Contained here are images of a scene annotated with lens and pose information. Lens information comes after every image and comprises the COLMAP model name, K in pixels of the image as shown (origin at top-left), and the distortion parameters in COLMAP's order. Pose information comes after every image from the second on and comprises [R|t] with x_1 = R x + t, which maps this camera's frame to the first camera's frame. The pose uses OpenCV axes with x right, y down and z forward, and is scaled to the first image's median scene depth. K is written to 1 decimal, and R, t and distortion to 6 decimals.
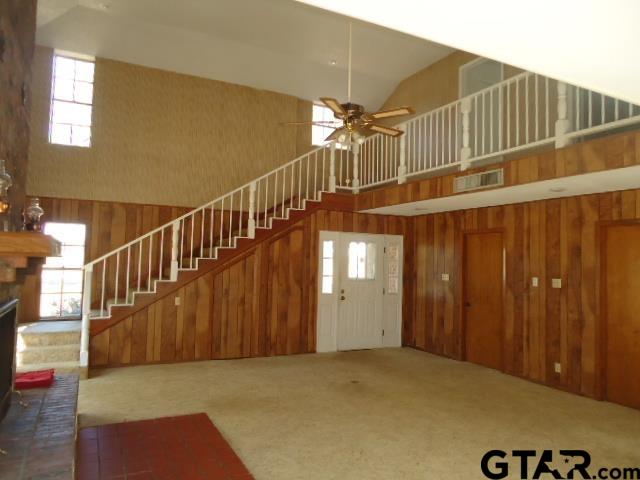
lens RADIAL K [[465.6, 0, 323.3], [0, 465.6, 233.4], [0, 0, 1]] dist [-0.004258, 0.007901]
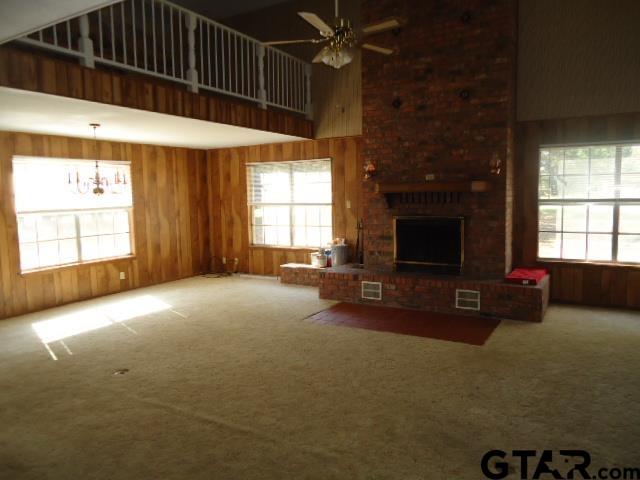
lens RADIAL K [[465.6, 0, 322.7], [0, 465.6, 231.8], [0, 0, 1]] dist [-0.004258, 0.007901]
pose [[-0.831471, 0.037229, -0.554320, 0.348170], [0.030884, 0.999307, 0.020789, 0.070974], [0.554709, 0.000166, -0.832044, 1.011168]]
